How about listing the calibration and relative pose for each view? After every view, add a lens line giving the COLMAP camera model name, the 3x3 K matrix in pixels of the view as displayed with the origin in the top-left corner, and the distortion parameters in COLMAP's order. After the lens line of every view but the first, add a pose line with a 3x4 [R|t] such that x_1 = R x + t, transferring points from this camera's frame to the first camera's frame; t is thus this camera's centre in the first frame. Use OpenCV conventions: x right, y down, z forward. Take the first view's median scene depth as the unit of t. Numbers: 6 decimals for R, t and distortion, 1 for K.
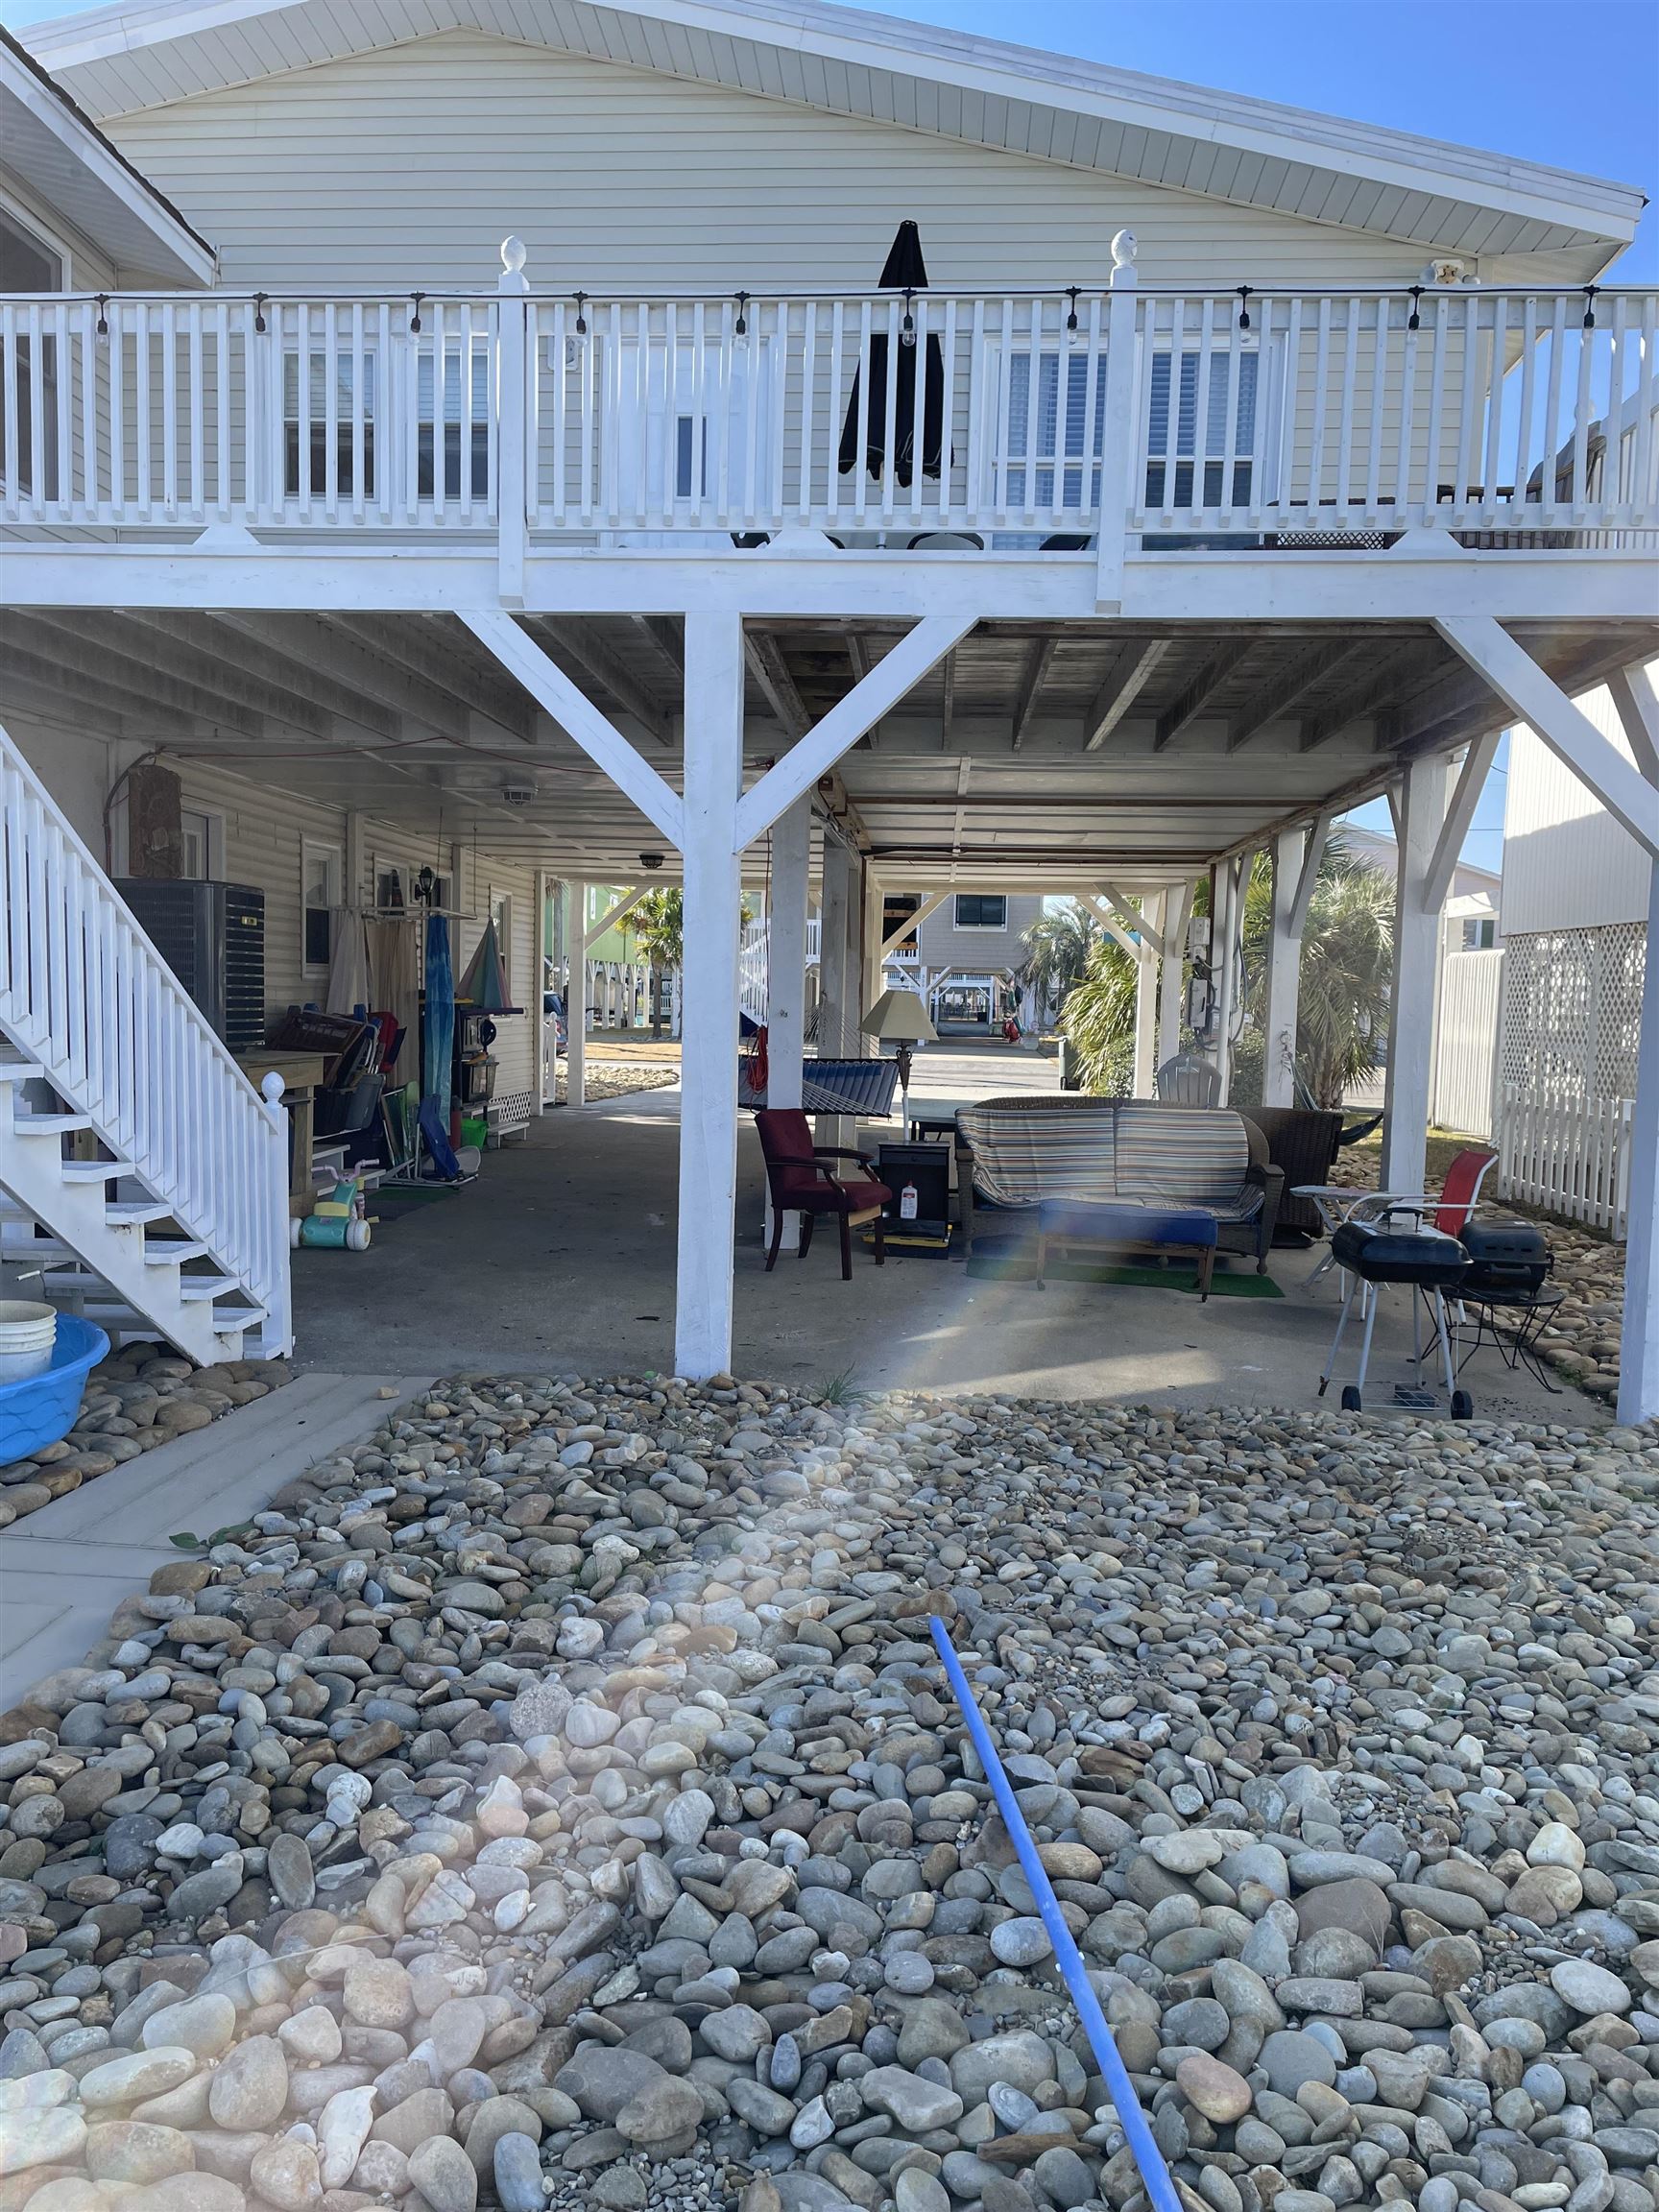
lens RADIAL K [[1663.1, 0, 831.9], [0, 1663.1, 1118.9], [0, 0, 1]] dist [0.079107, -0.096392]
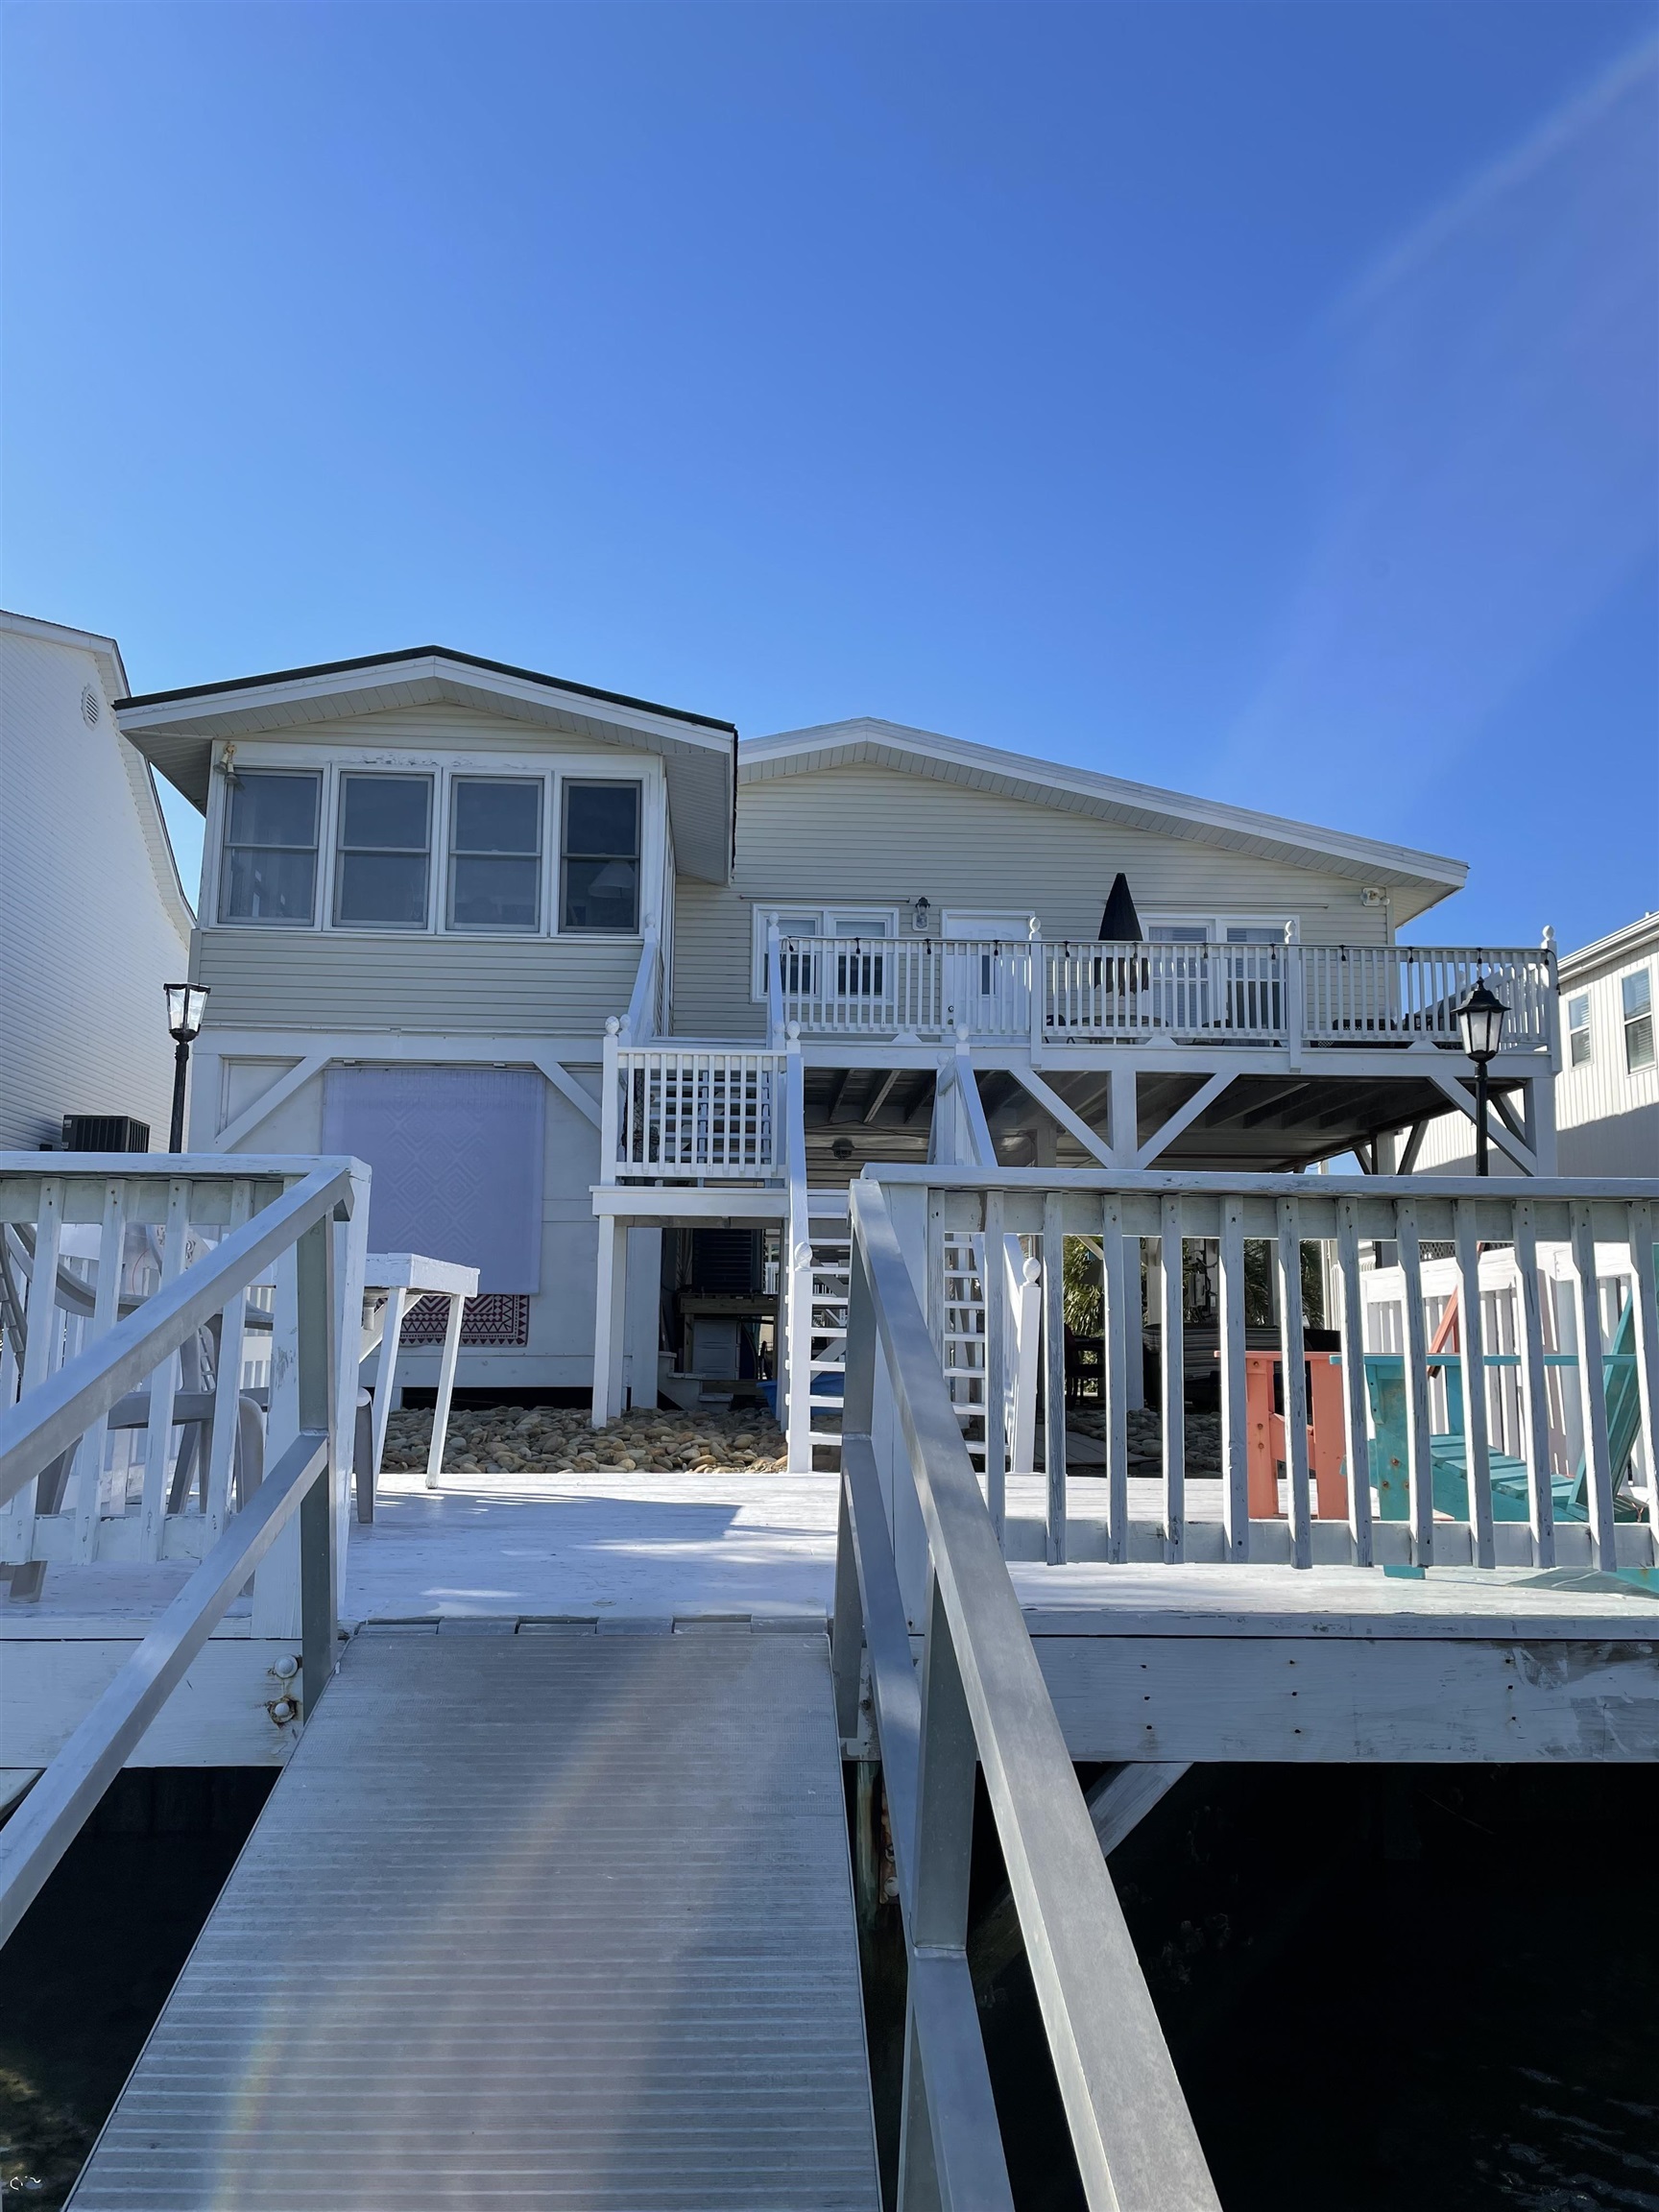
lens RADIAL K [[1663.1, 0, 831.9], [0, 1663.1, 1118.9], [0, 0, 1]] dist [0.079107, -0.096392]
pose [[0.992320, 0.001451, 0.123691, -0.739065], [0.025077, 0.976808, -0.212642, 0.231770], [-0.121131, 0.214111, 0.969270, -1.127564]]
